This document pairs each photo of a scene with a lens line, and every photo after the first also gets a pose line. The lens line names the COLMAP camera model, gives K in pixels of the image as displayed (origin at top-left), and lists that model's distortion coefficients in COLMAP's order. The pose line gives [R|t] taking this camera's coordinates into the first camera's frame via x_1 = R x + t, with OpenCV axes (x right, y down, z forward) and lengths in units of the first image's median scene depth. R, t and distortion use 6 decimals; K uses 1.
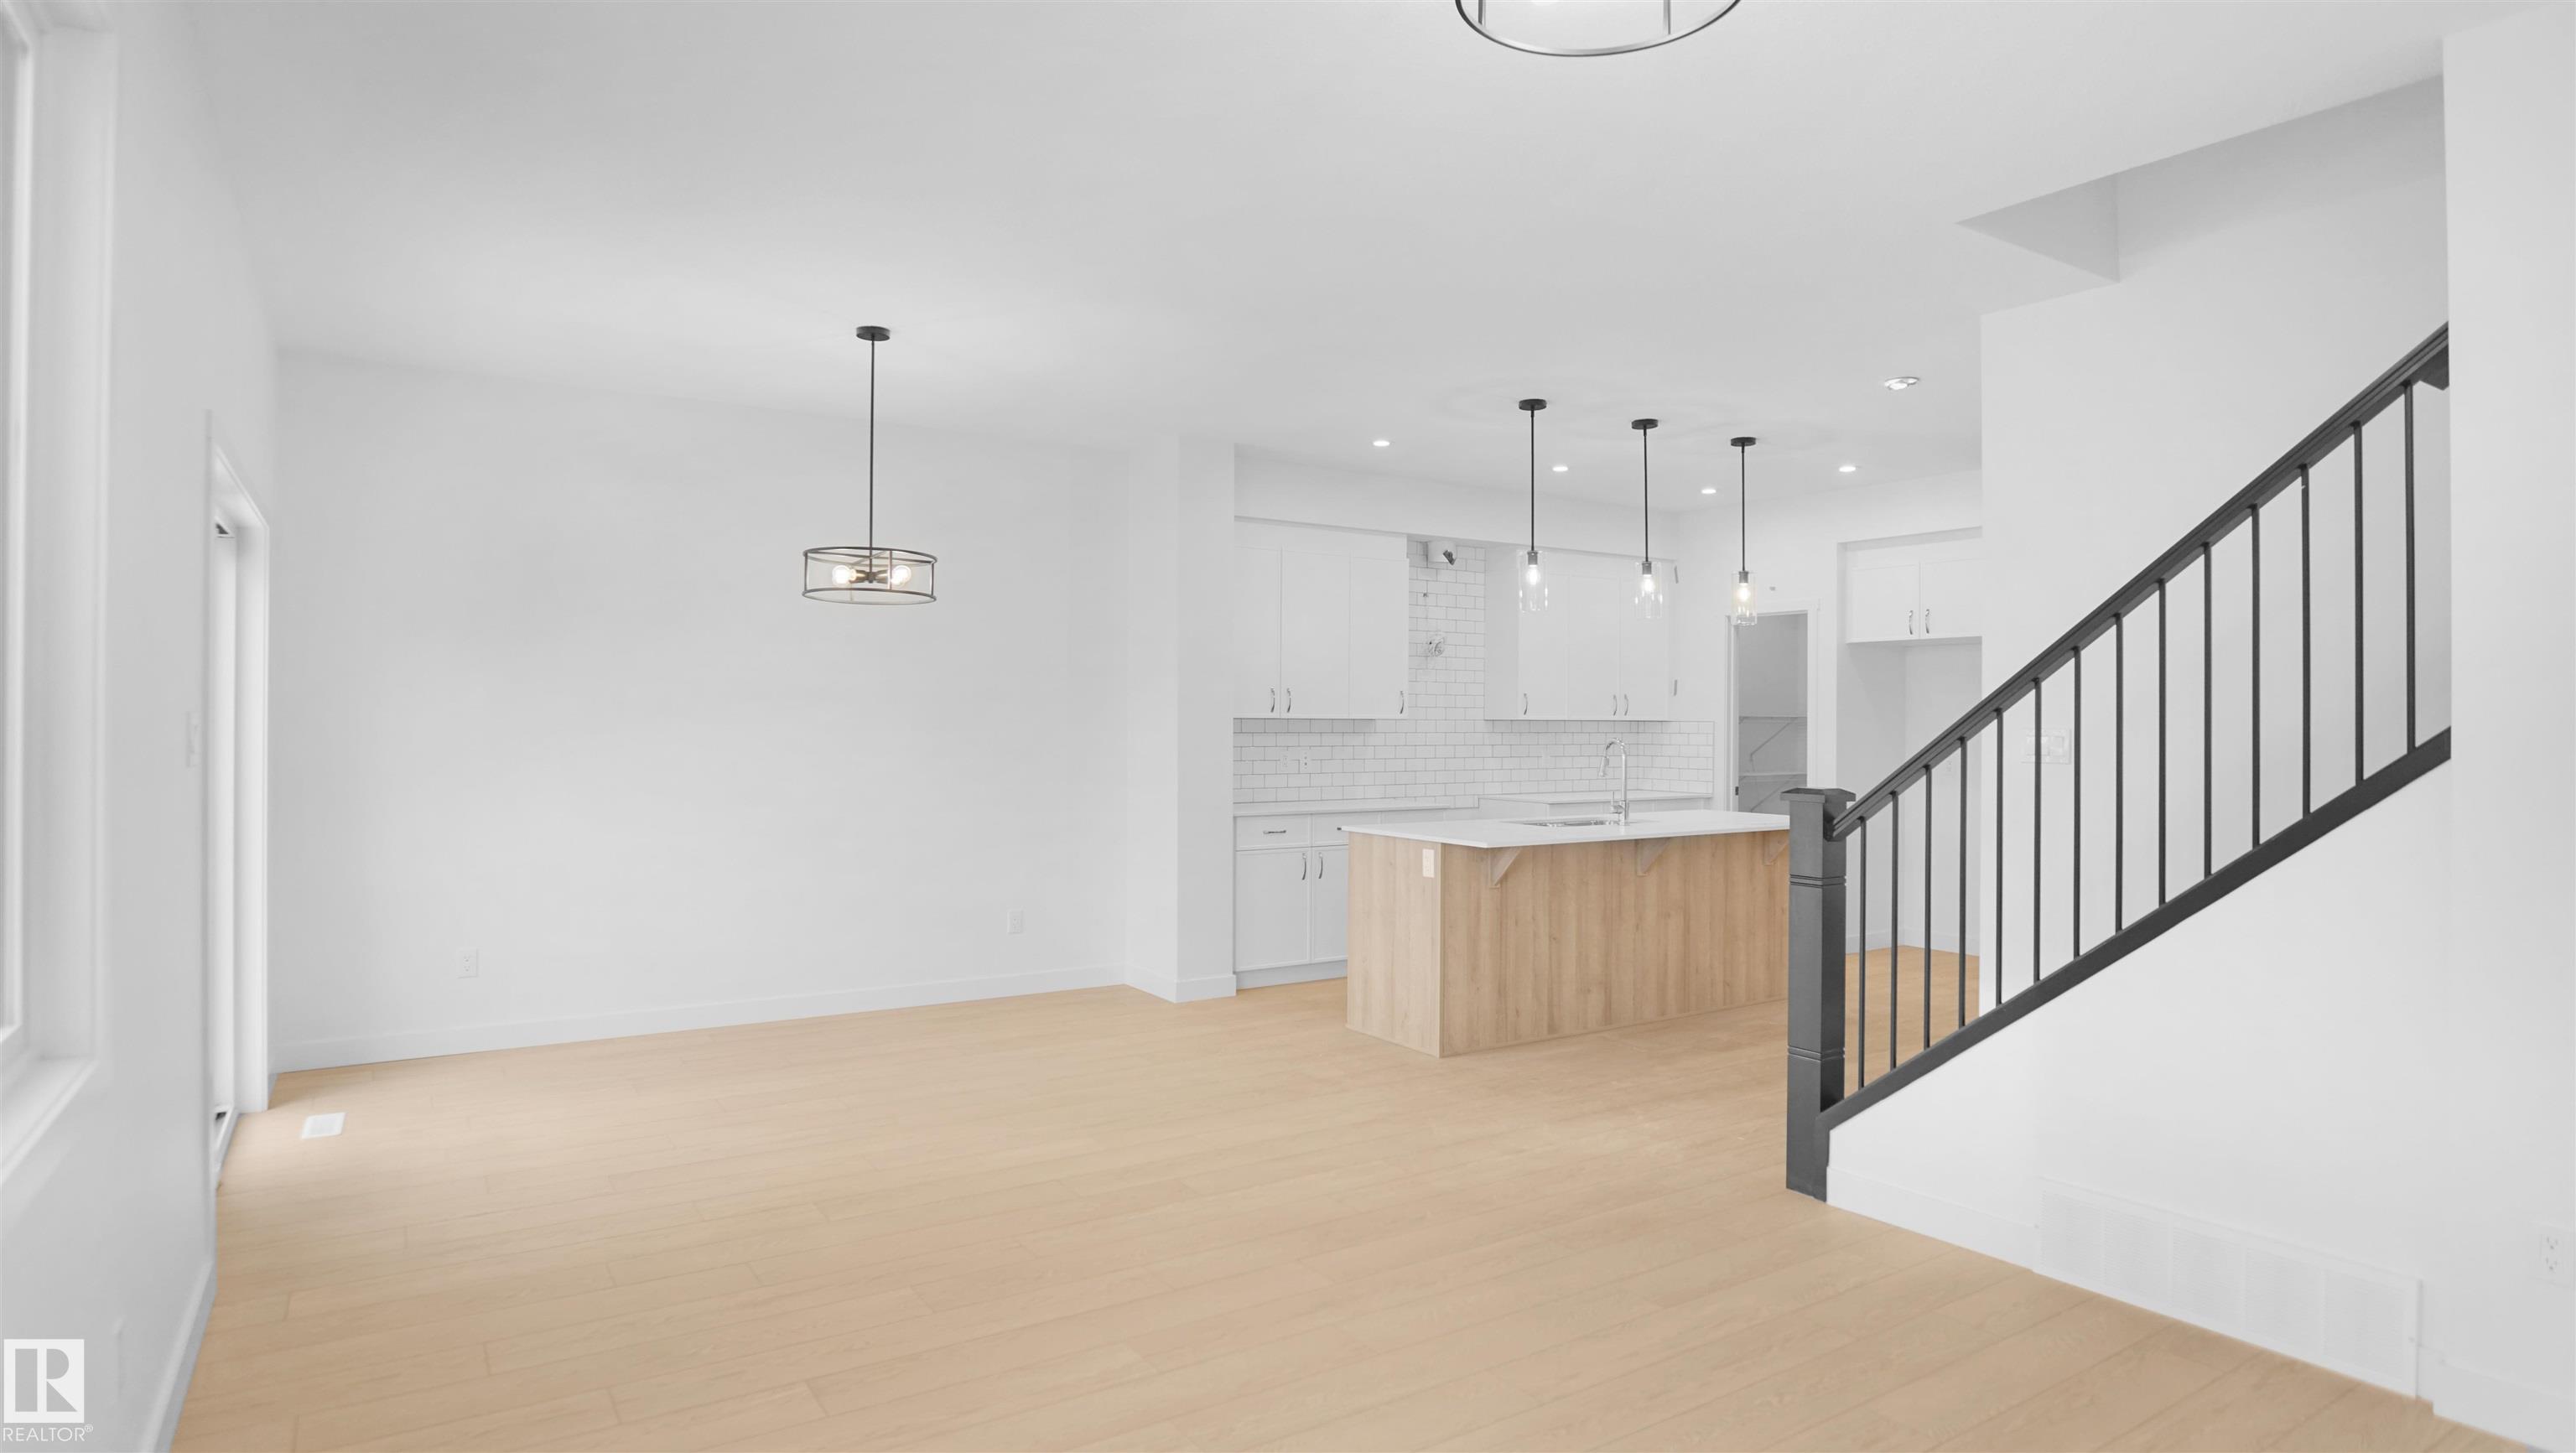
lens RADIAL K [[1393.3, 0, 1319.4], [0, 1393.3, 727.7], [0, 0, 1]] dist [-0.029231, 0.004042]
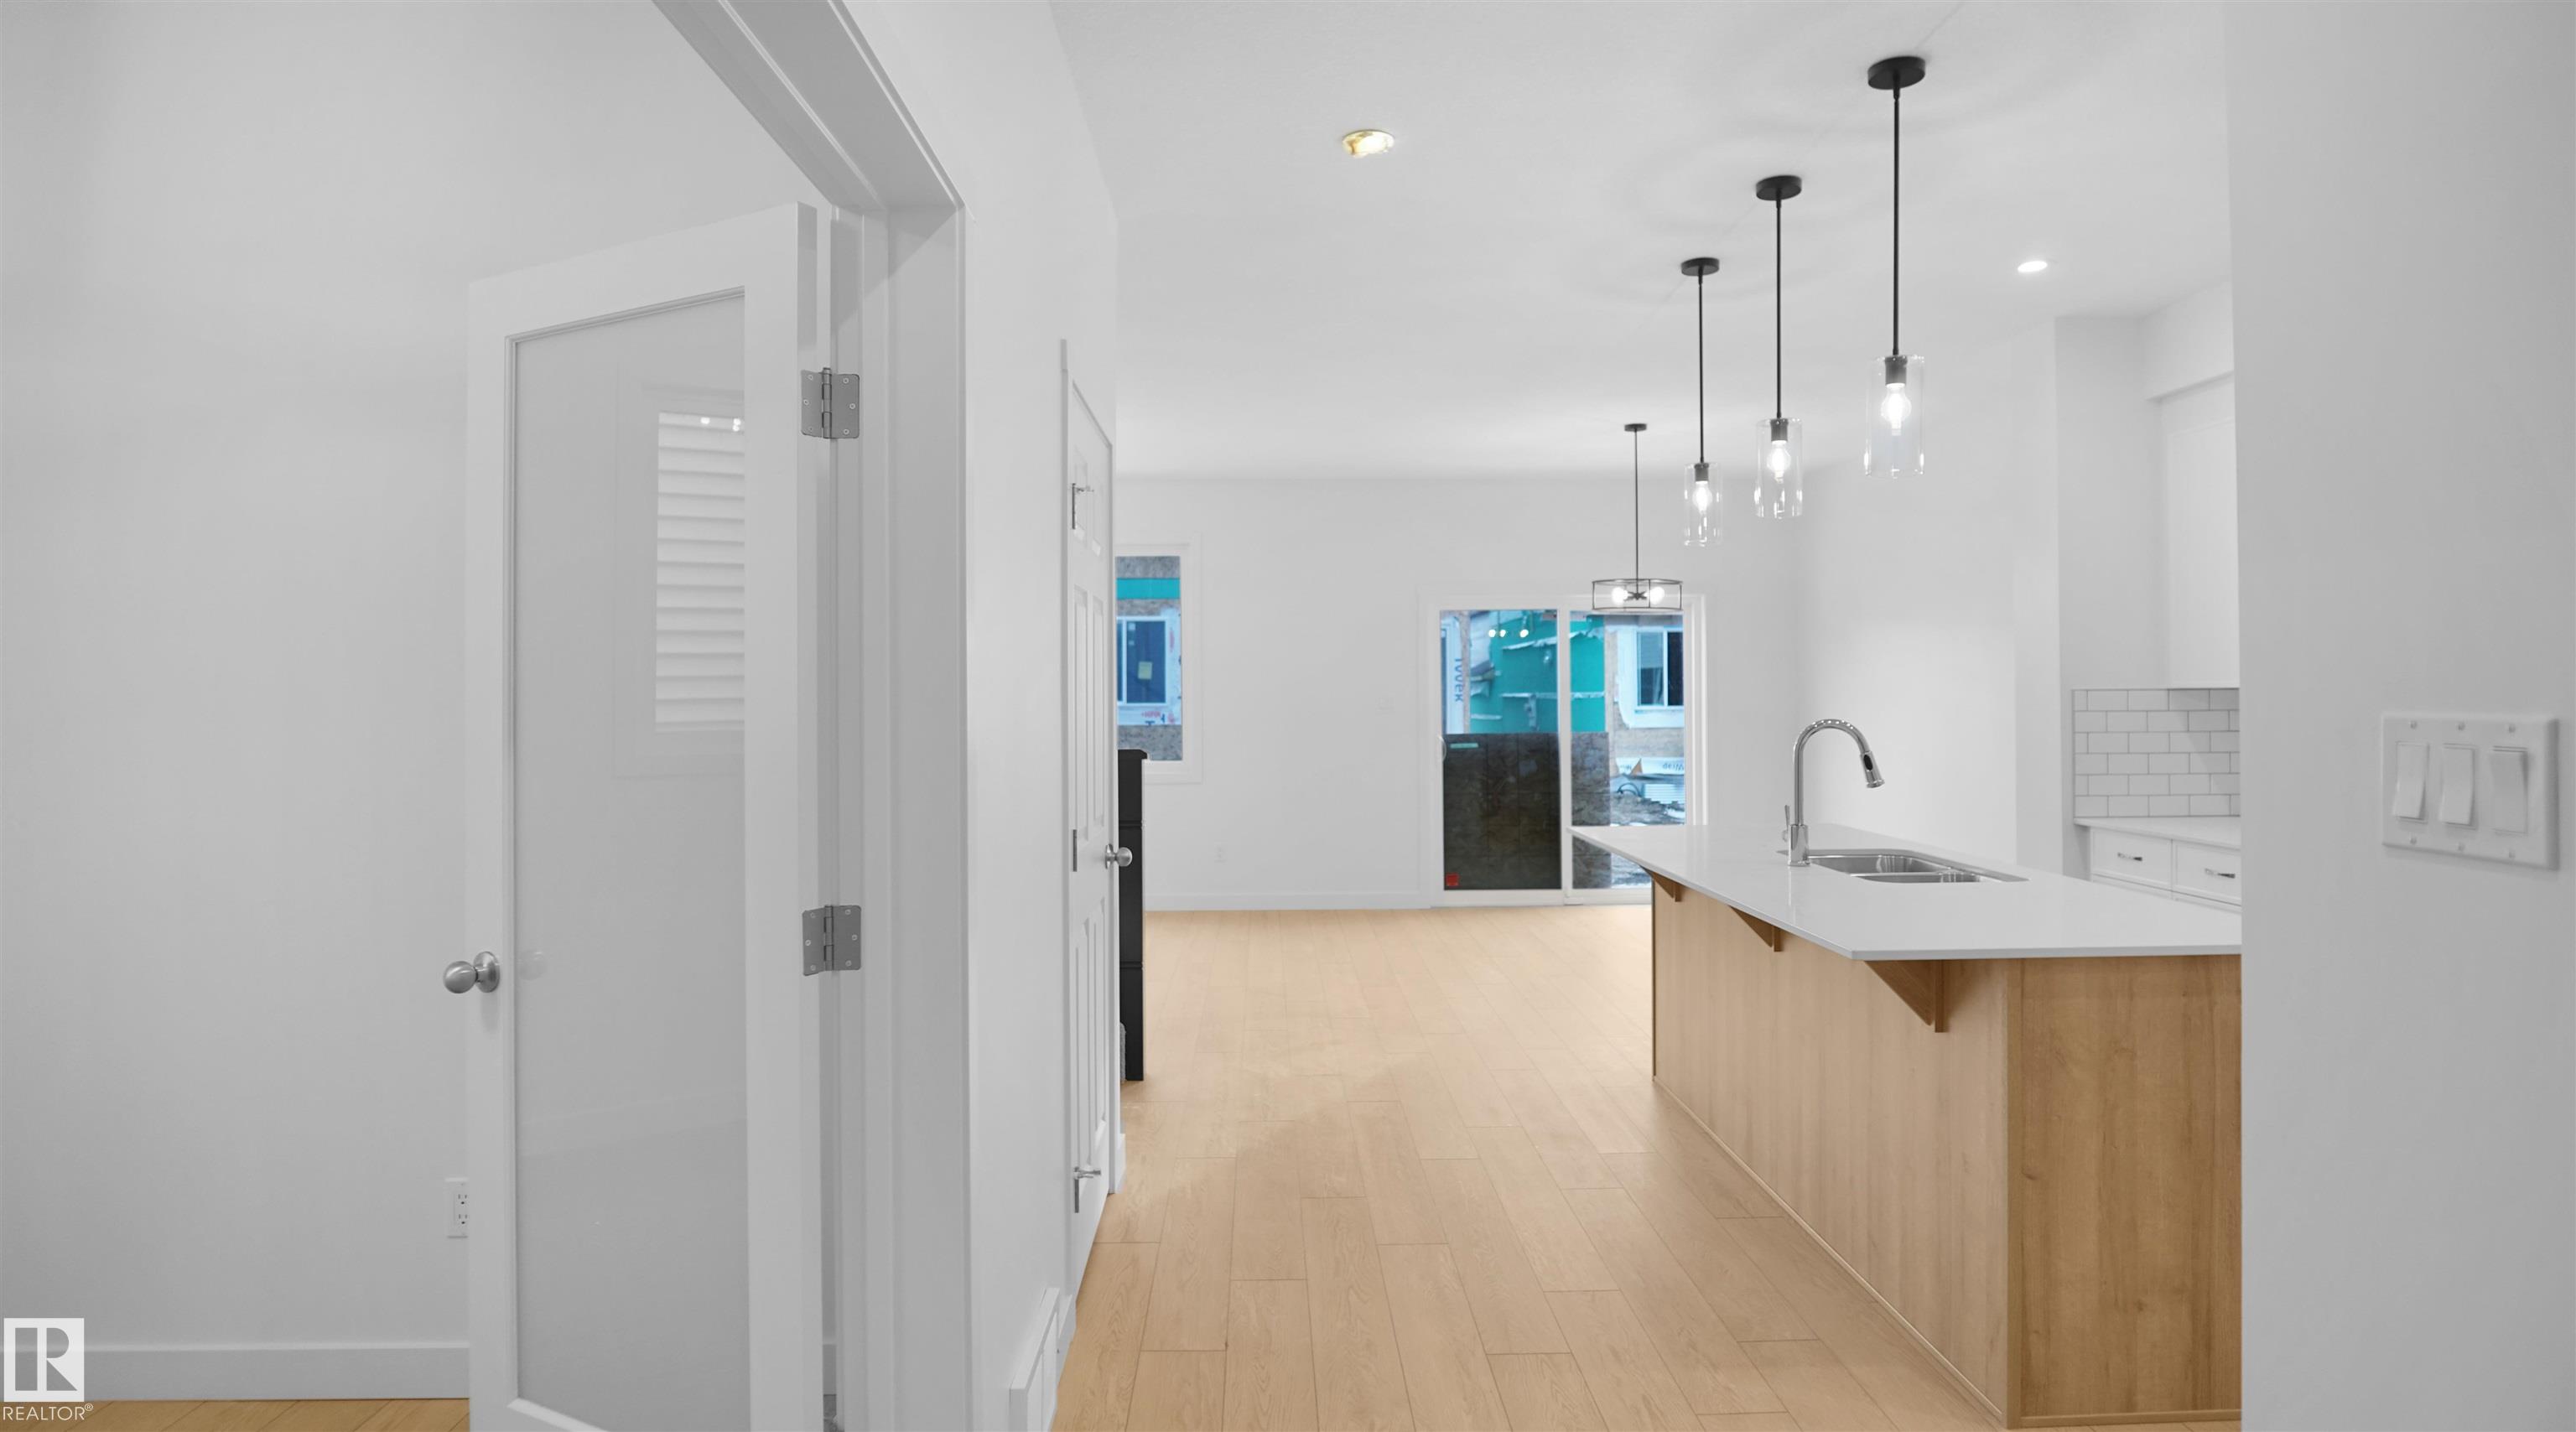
lens RADIAL K [[1390.5, 0, 1317.7], [0, 1390.5, 685.8], [0, 0, 1]] dist [-0.029805, 0.004795]
pose [[-0.528941, -0.006256, -0.848636, 0.670617], [-0.000841, 0.999976, -0.006847, -0.002298], [0.848658, -0.002908, -0.528933, 0.923360]]
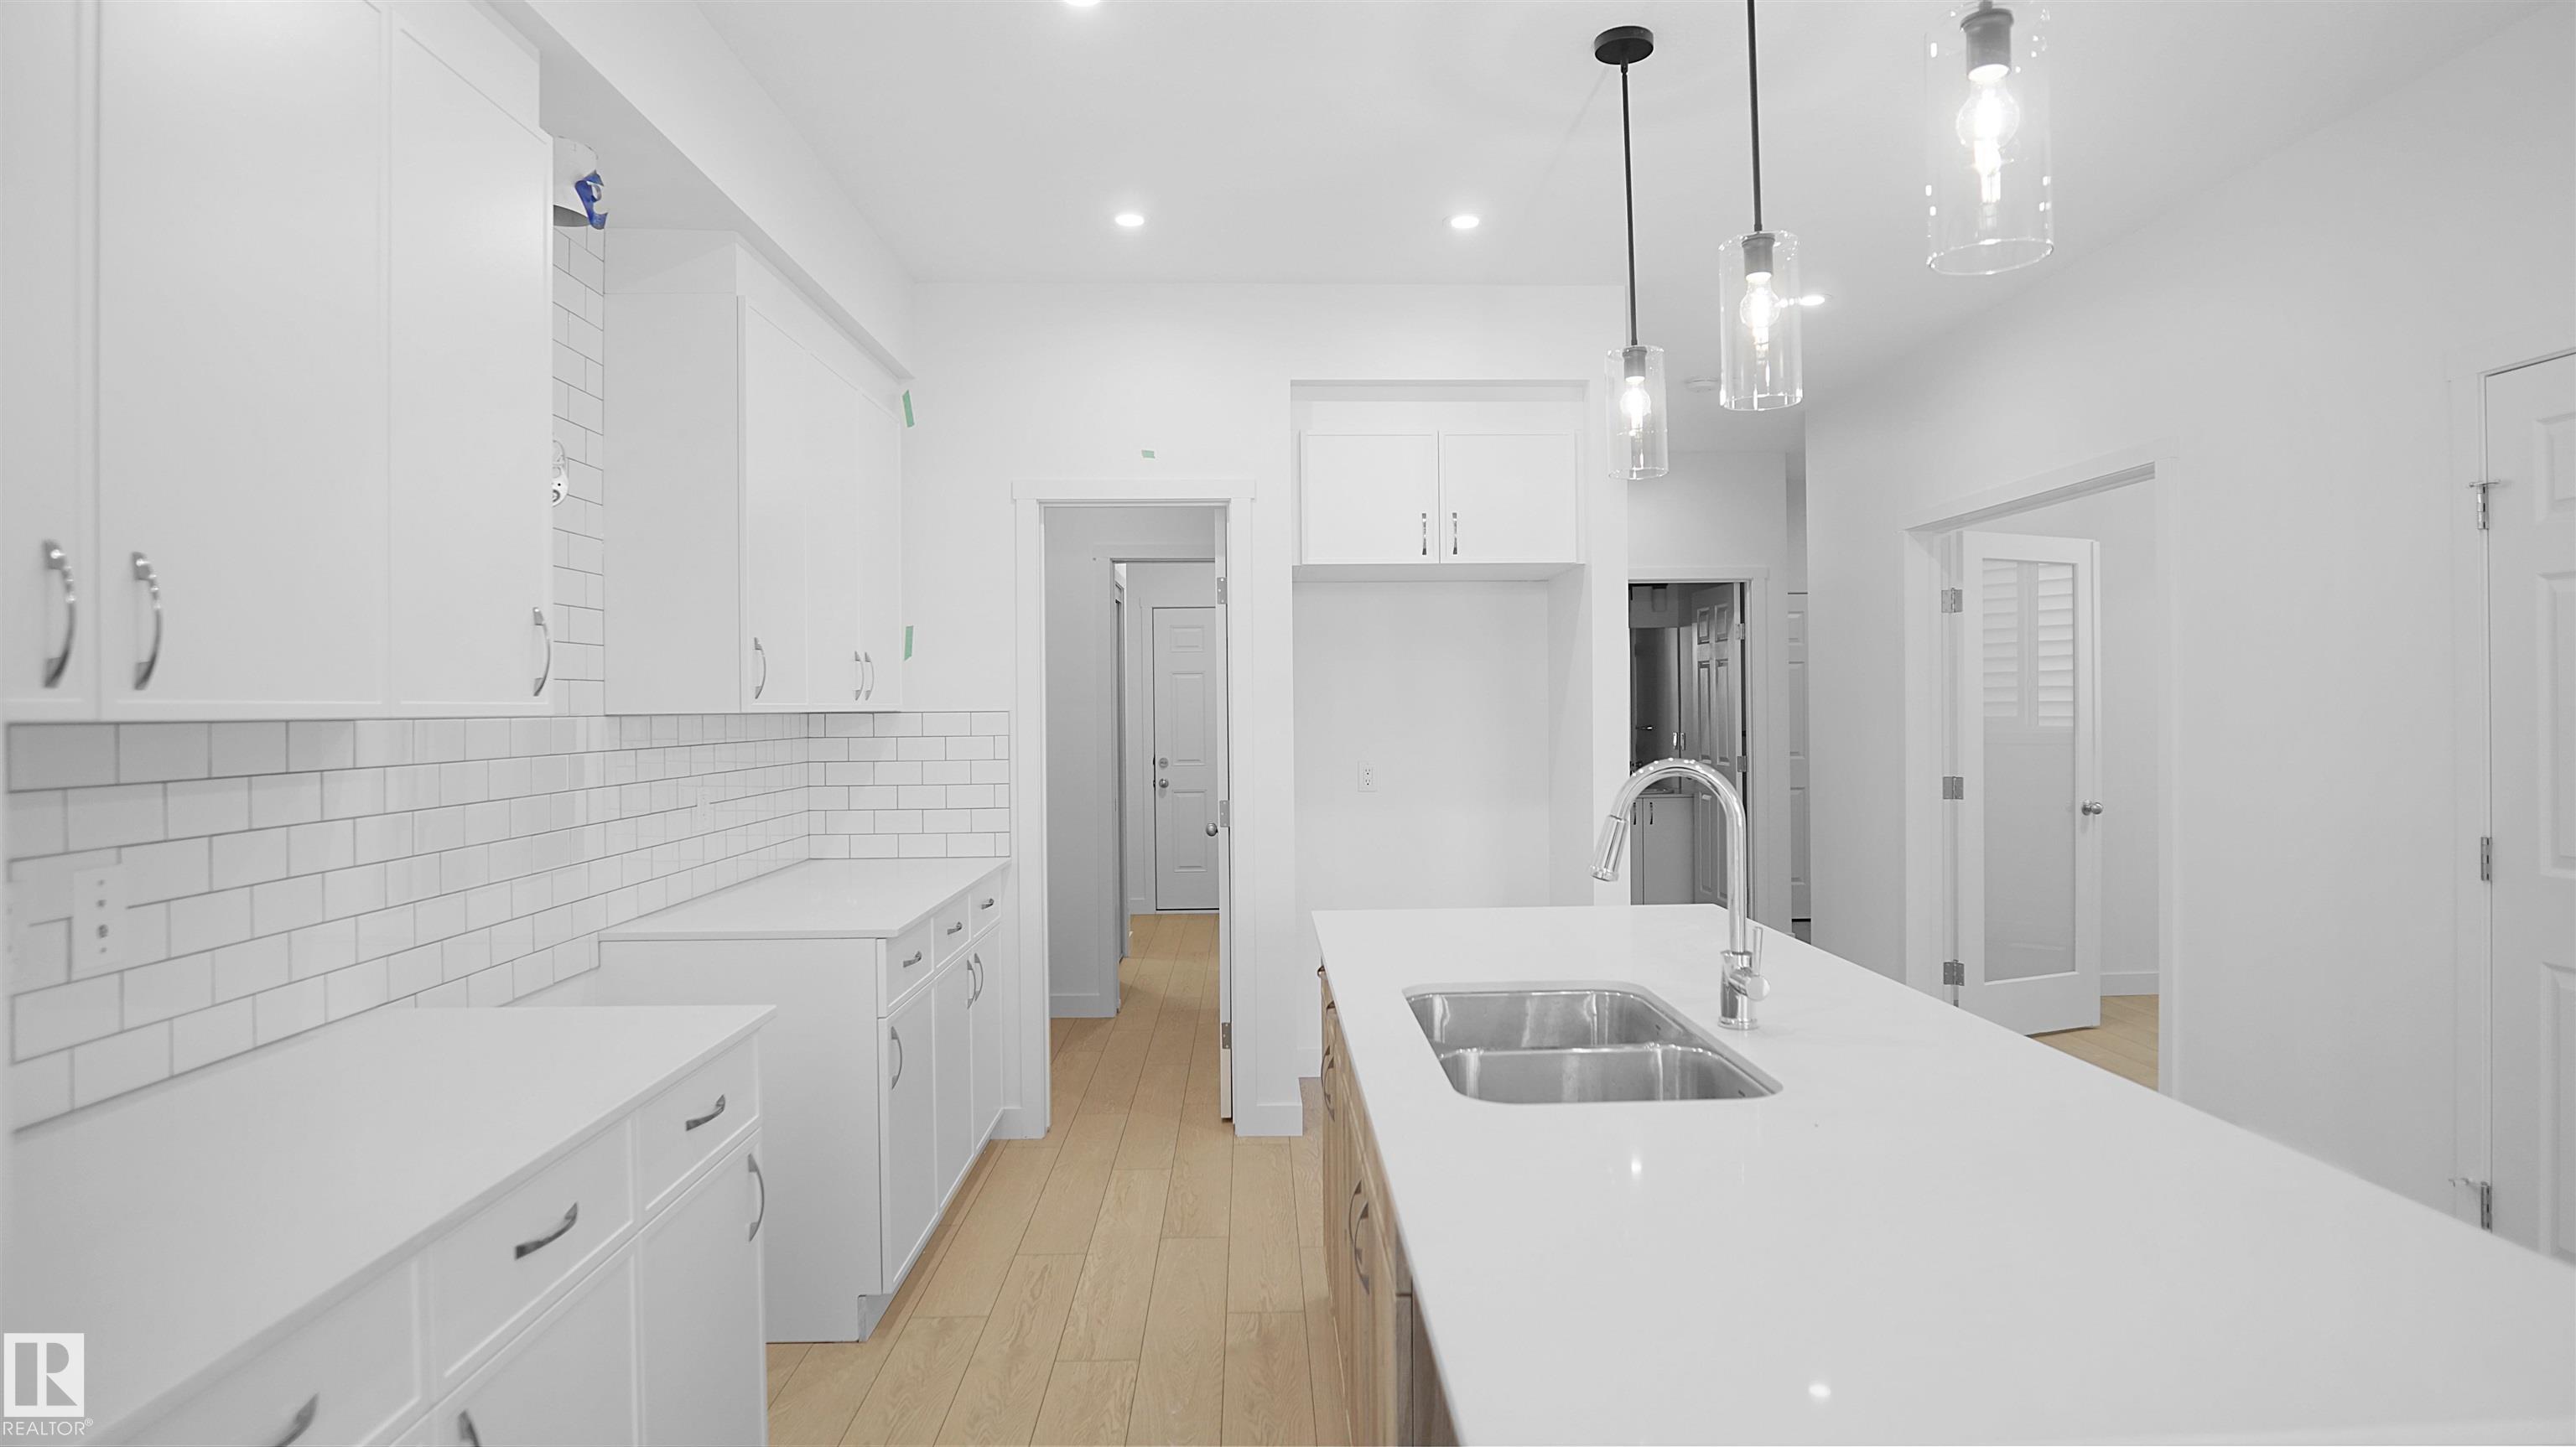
lens RADIAL K [[1390.4, 0, 1306.6], [0, 1390.4, 710.4], [0, 0, 1]] dist [-0.029805, 0.004795]
pose [[0.525279, -0.012780, 0.850834, -0.092723], [0.017044, 0.999845, 0.004496, -0.006000], [-0.850759, 0.012140, 0.525415, 0.738875]]
